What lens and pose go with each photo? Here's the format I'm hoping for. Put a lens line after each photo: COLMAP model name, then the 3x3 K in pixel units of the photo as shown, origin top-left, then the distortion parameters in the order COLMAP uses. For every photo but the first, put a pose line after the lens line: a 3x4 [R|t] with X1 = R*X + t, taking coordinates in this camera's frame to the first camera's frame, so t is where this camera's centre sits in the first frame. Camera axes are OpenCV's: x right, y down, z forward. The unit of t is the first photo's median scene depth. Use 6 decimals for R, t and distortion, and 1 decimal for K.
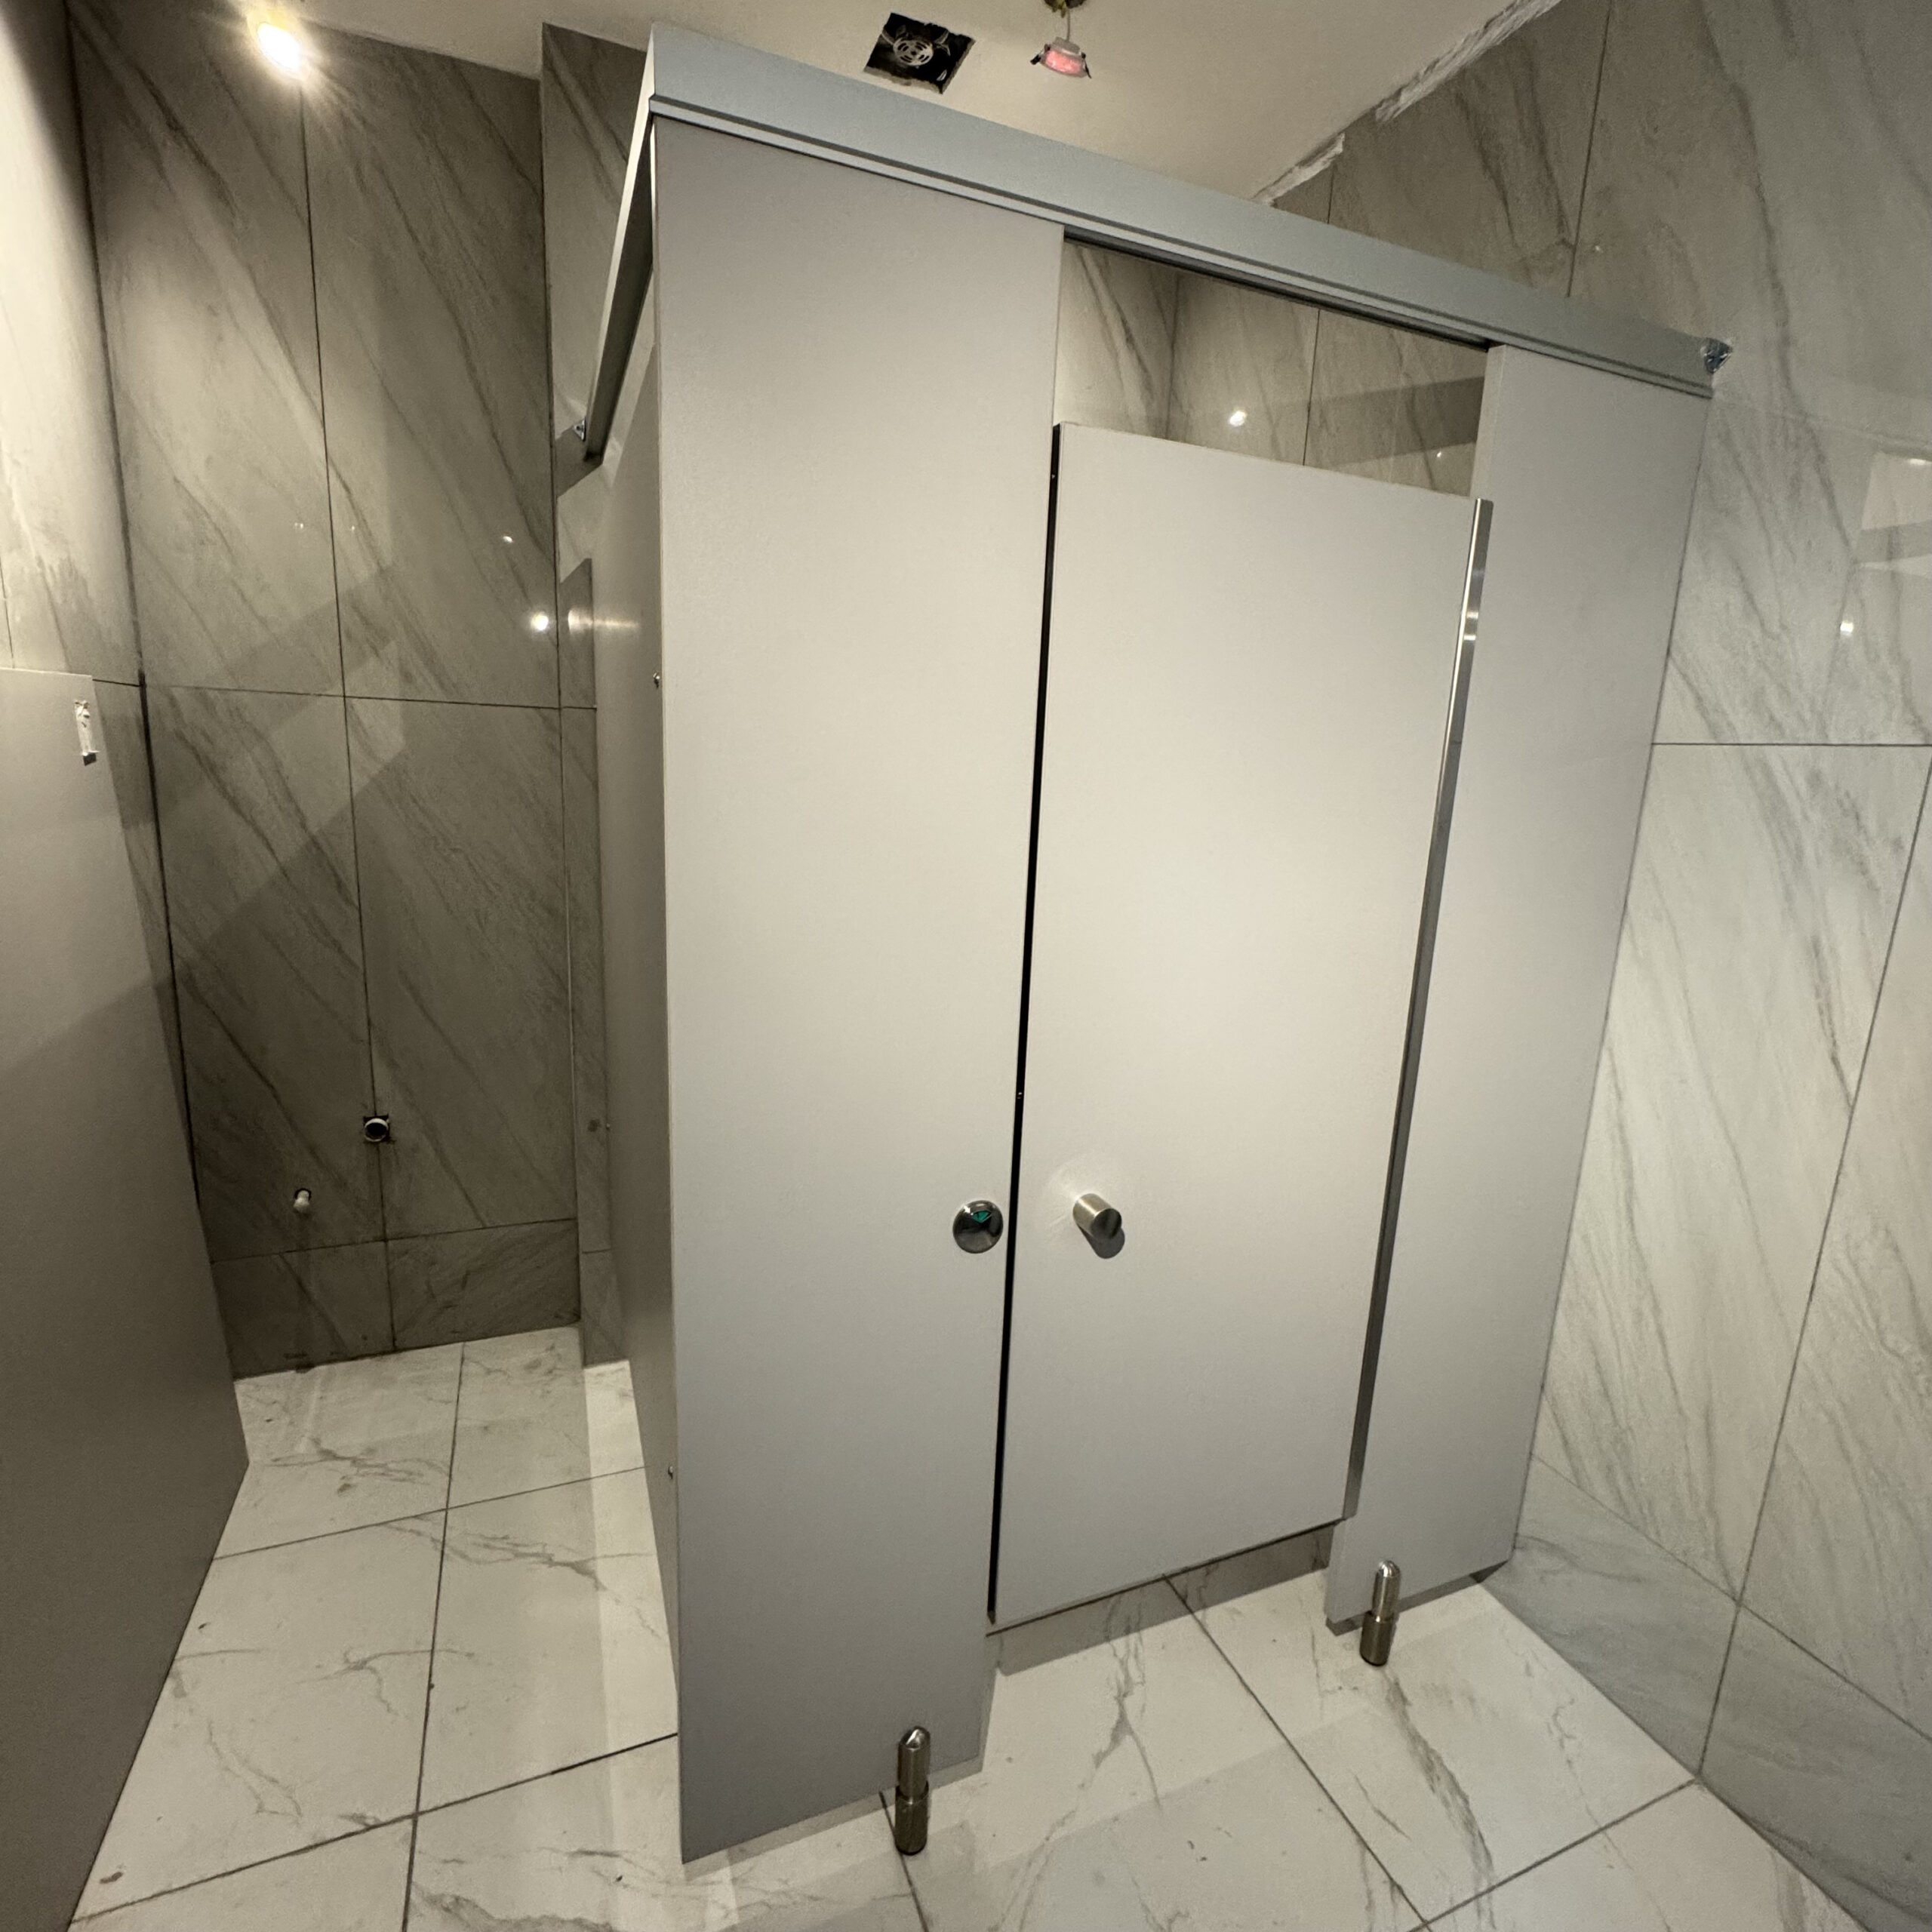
lens RADIAL K [[1031.9, 0, 967.9], [0, 1031.9, 964.1], [0, 0, 1]] dist [-0.003975, 0.000430]
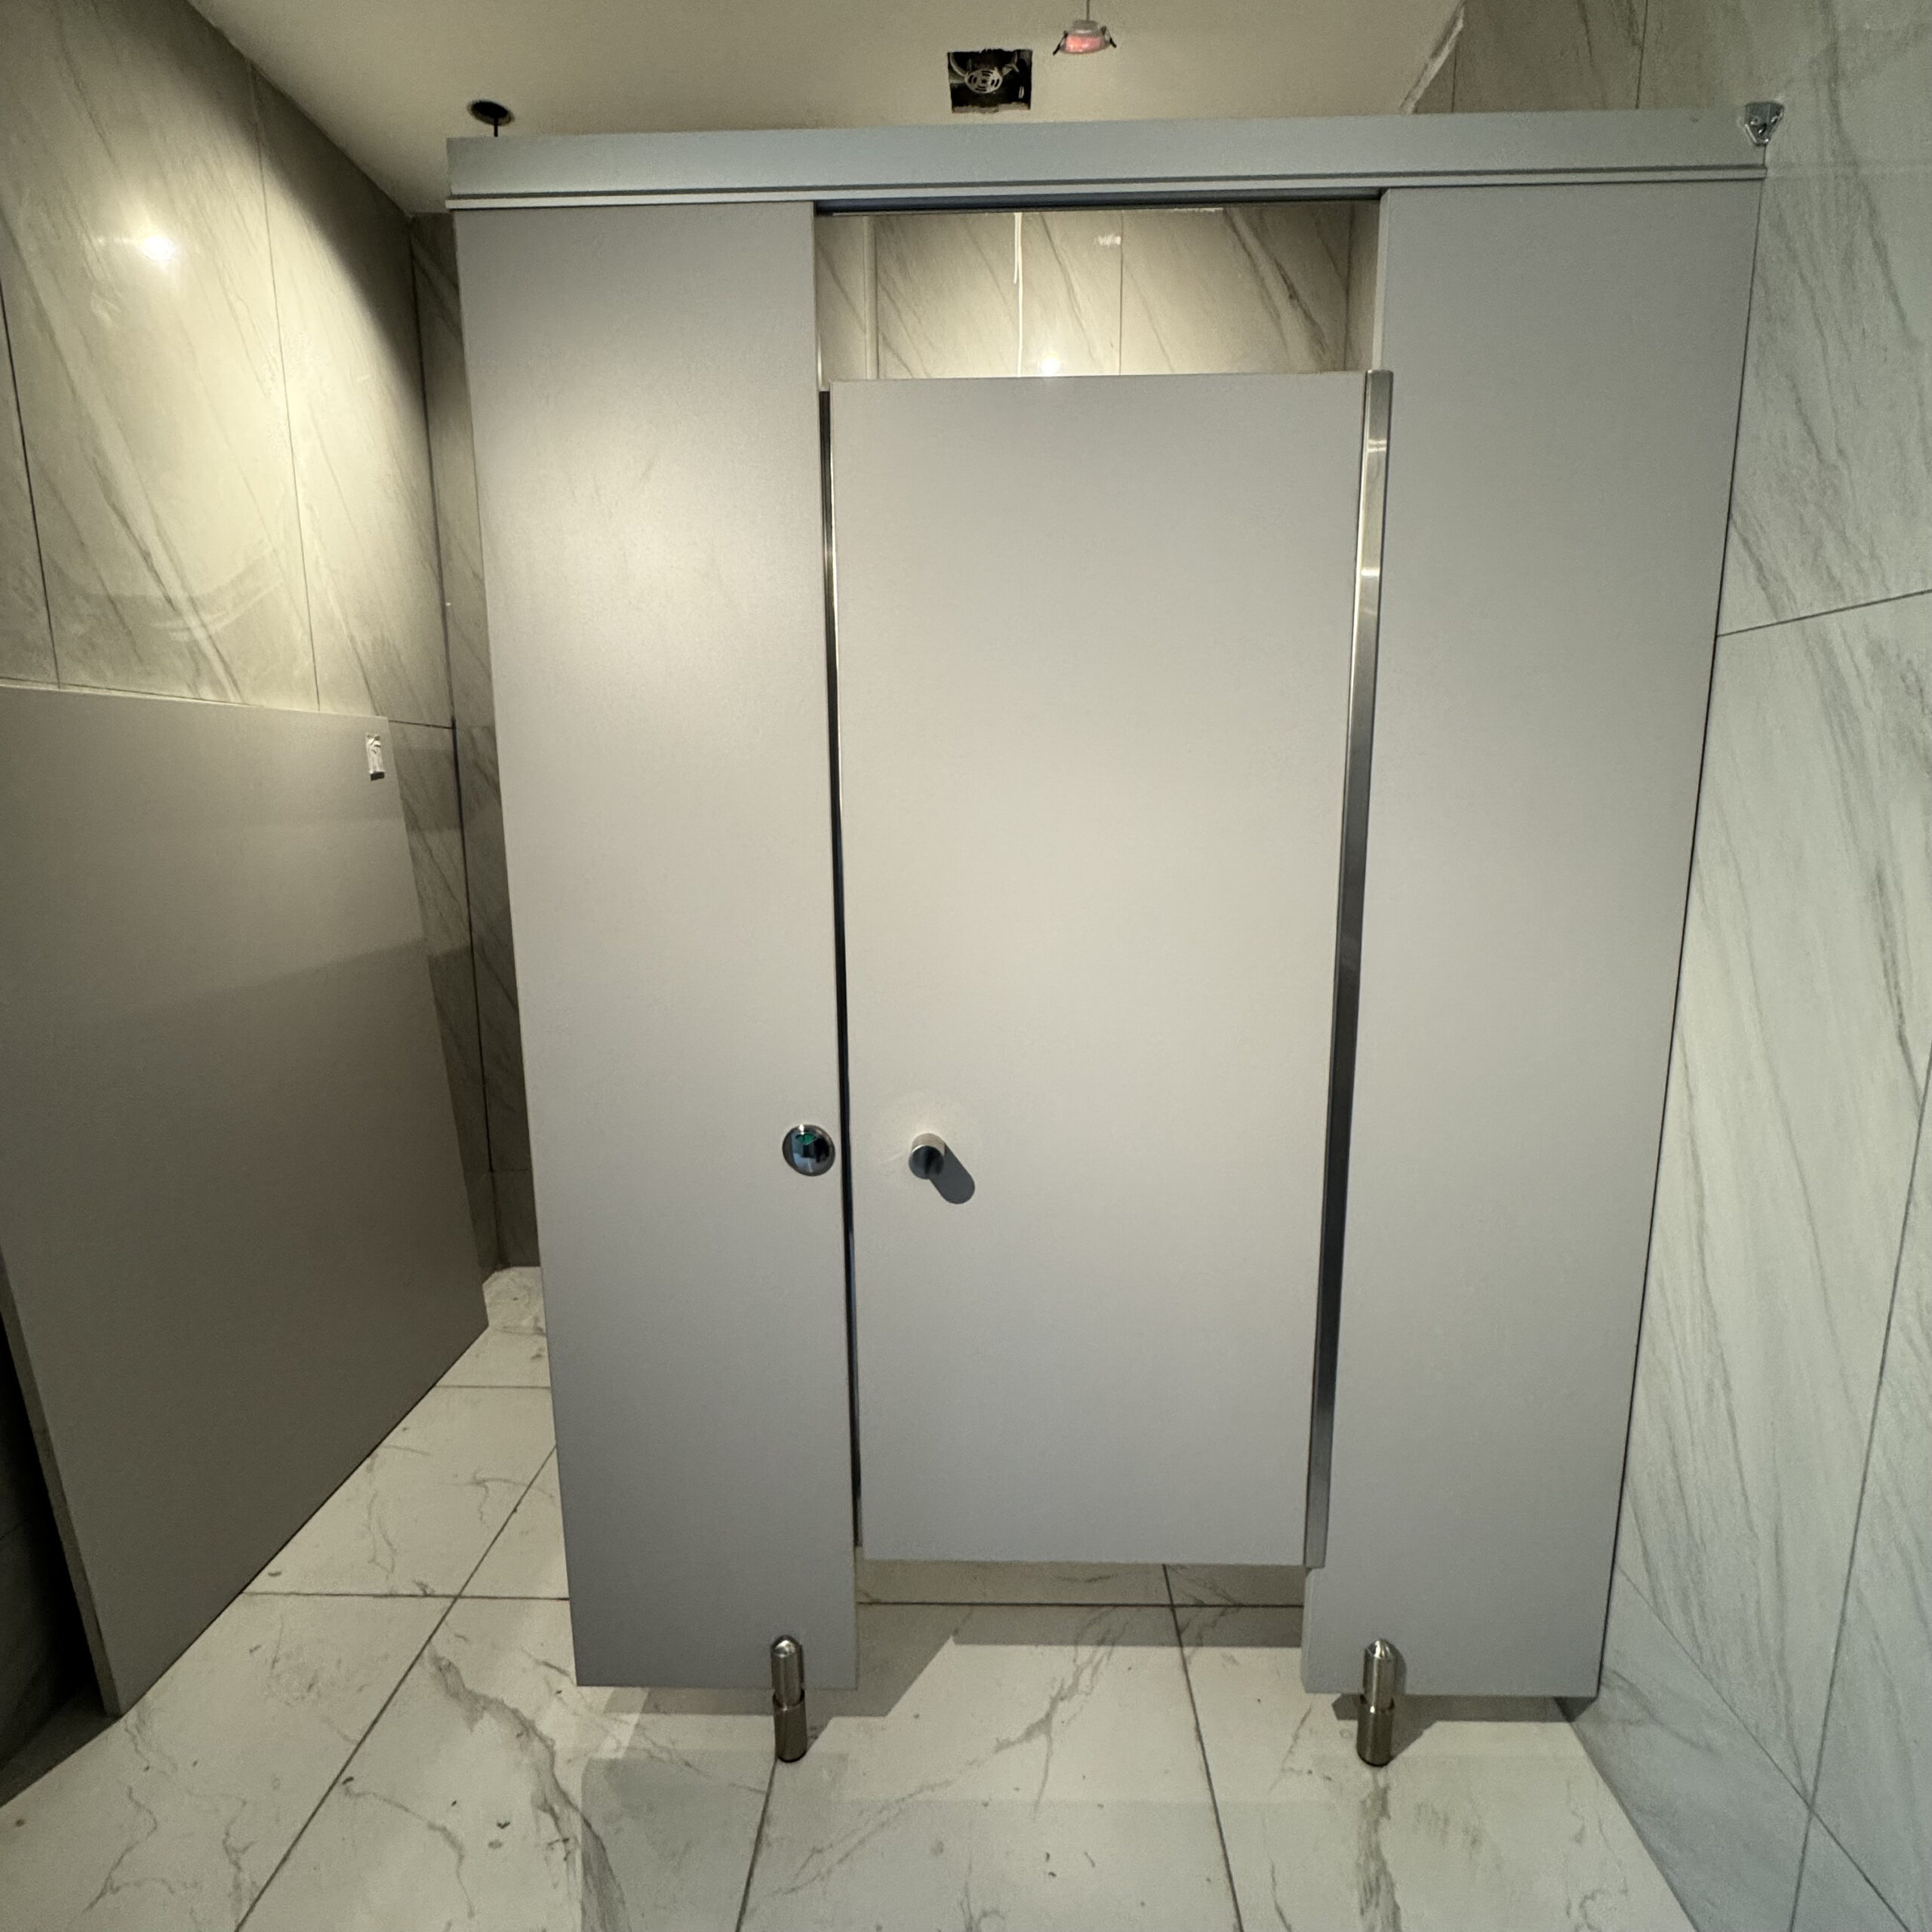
lens RADIAL K [[1031.9, 0, 966.2], [0, 1031.9, 965.0], [0, 0, 1]] dist [-0.003975, 0.000430]
pose [[0.910740, 0.018820, -0.412550, 0.451349], [-0.035359, 0.998846, -0.032492, 0.072382], [0.411463, 0.044179, 0.910355, 0.075261]]
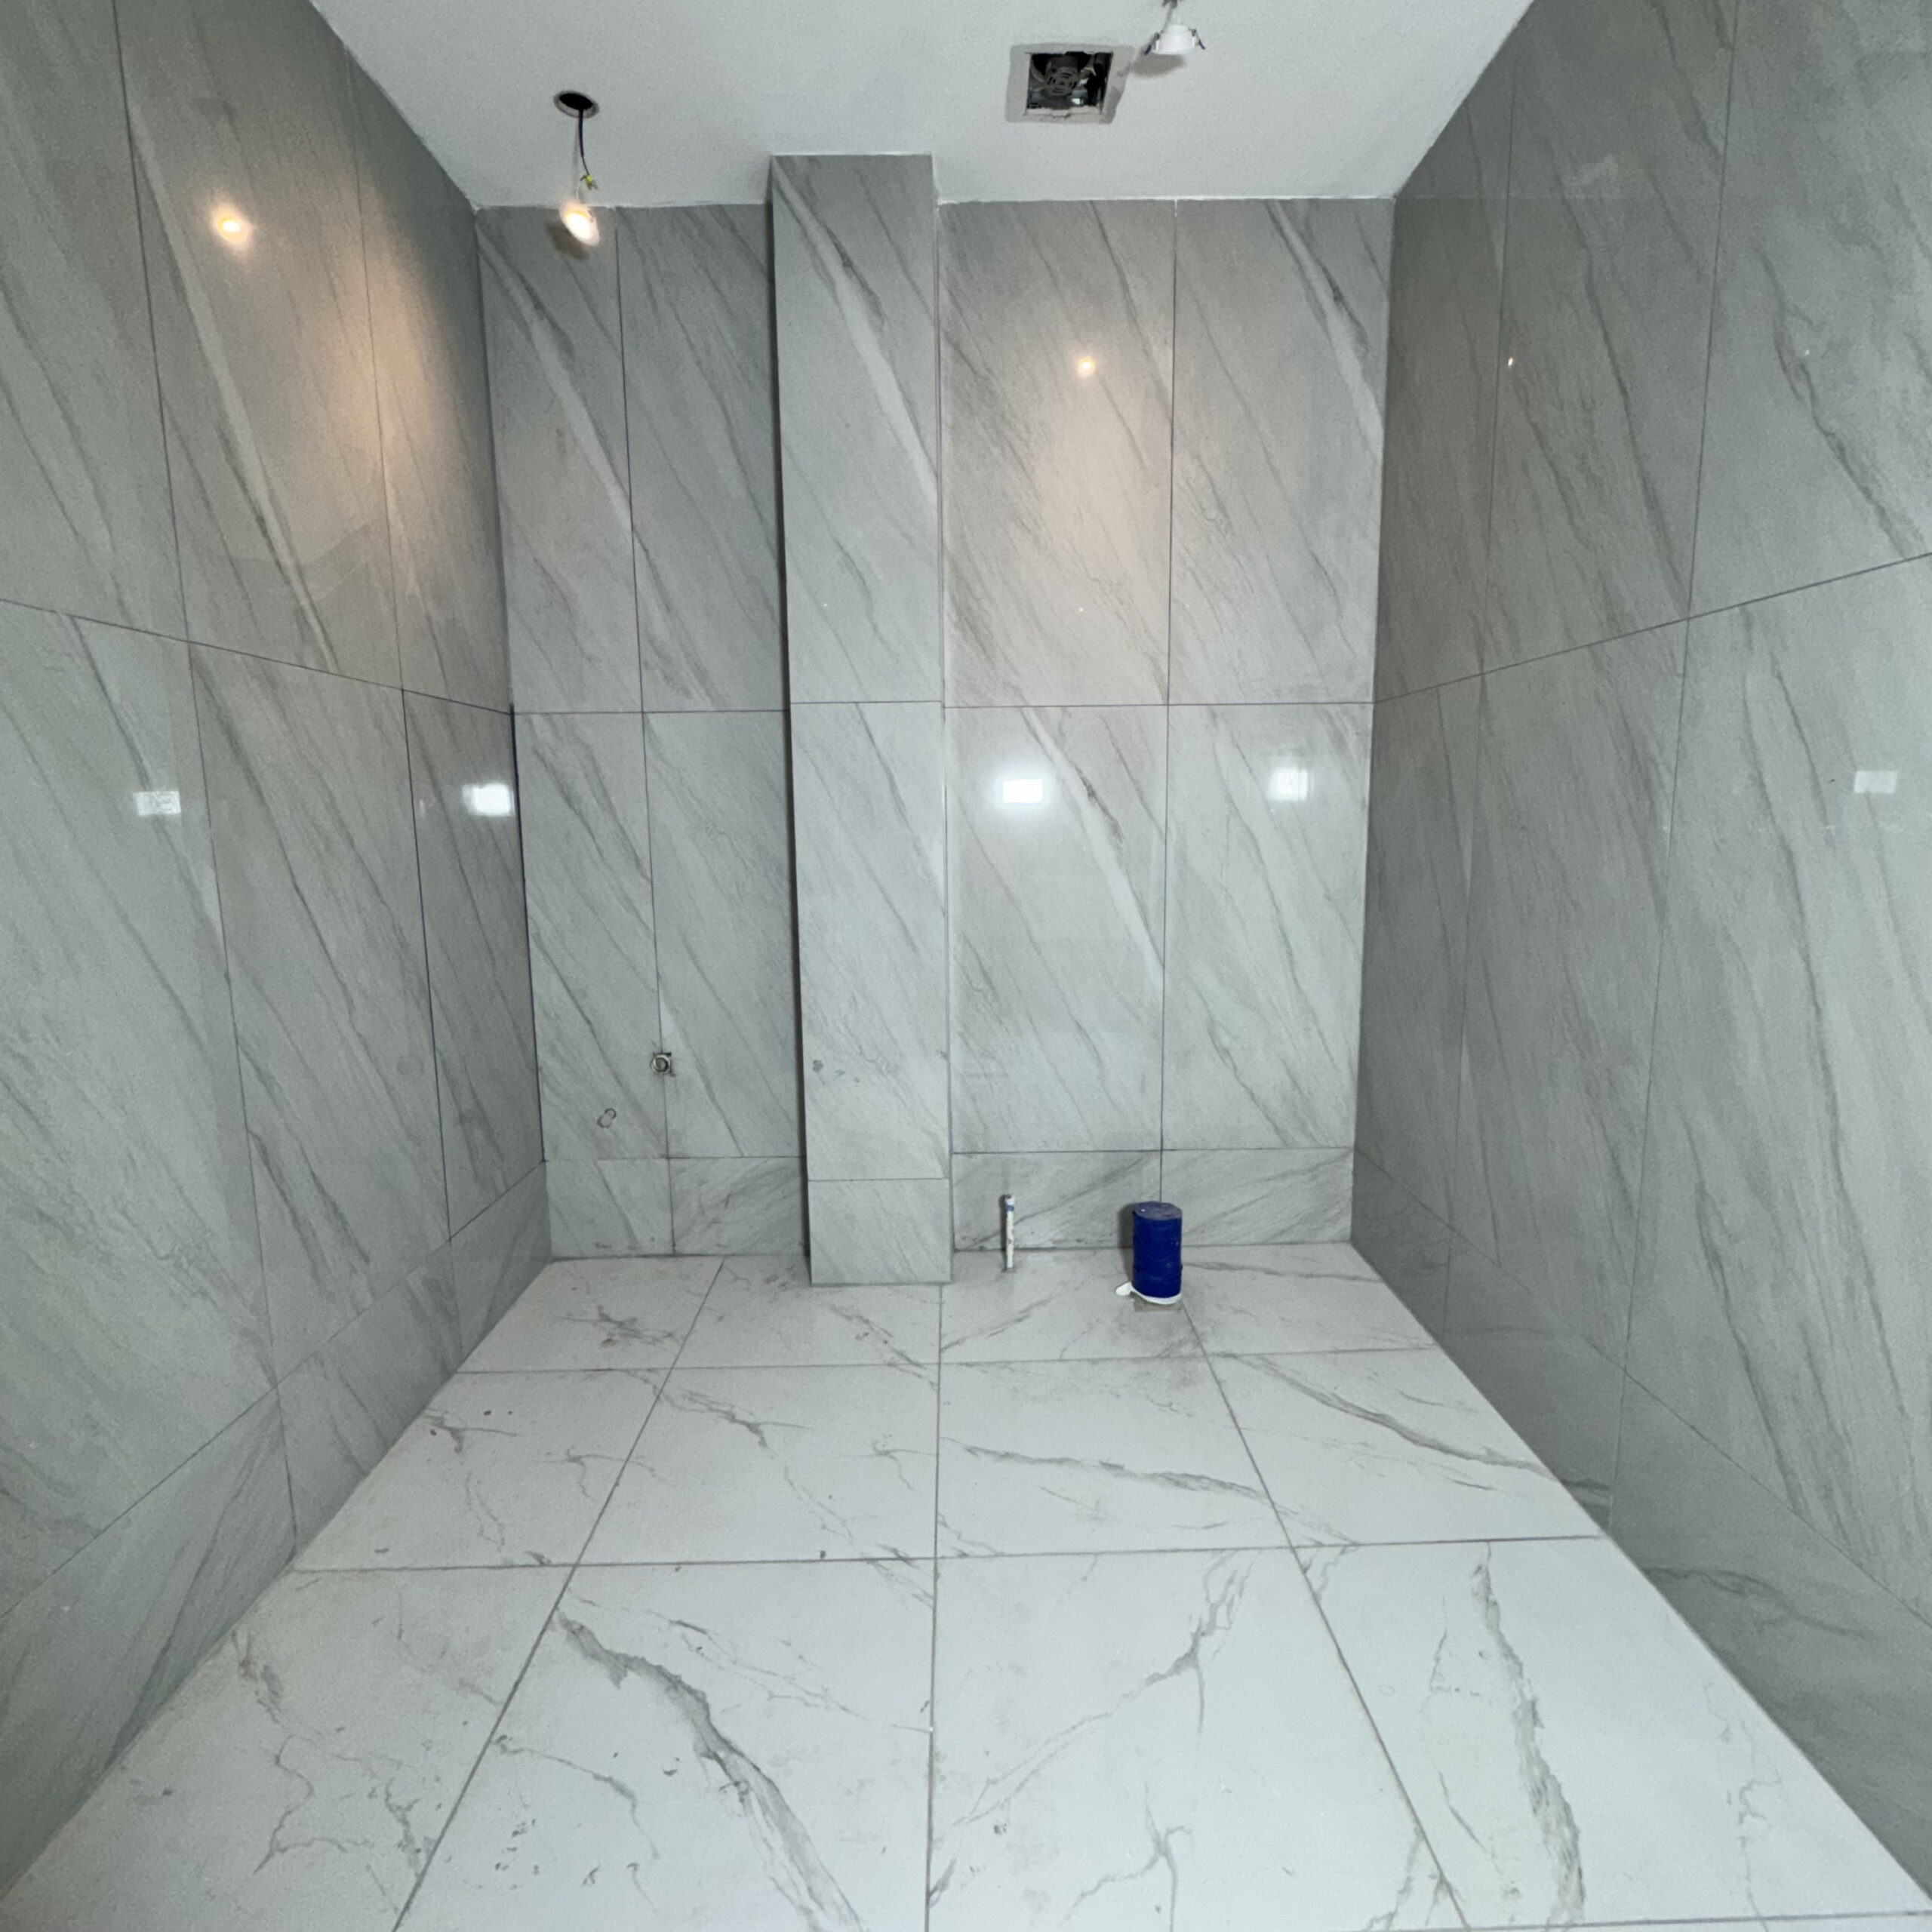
lens RADIAL K [[1031.9, 0, 966.3], [0, 1031.9, 964.4], [0, 0, 1]] dist [-0.003975, 0.000430]
pose [[0.926734, -0.002344, -0.375711, 0.311178], [-0.021158, 0.998068, -0.058417, 0.149867], [0.375122, 0.062087, 0.924894, -0.006552]]
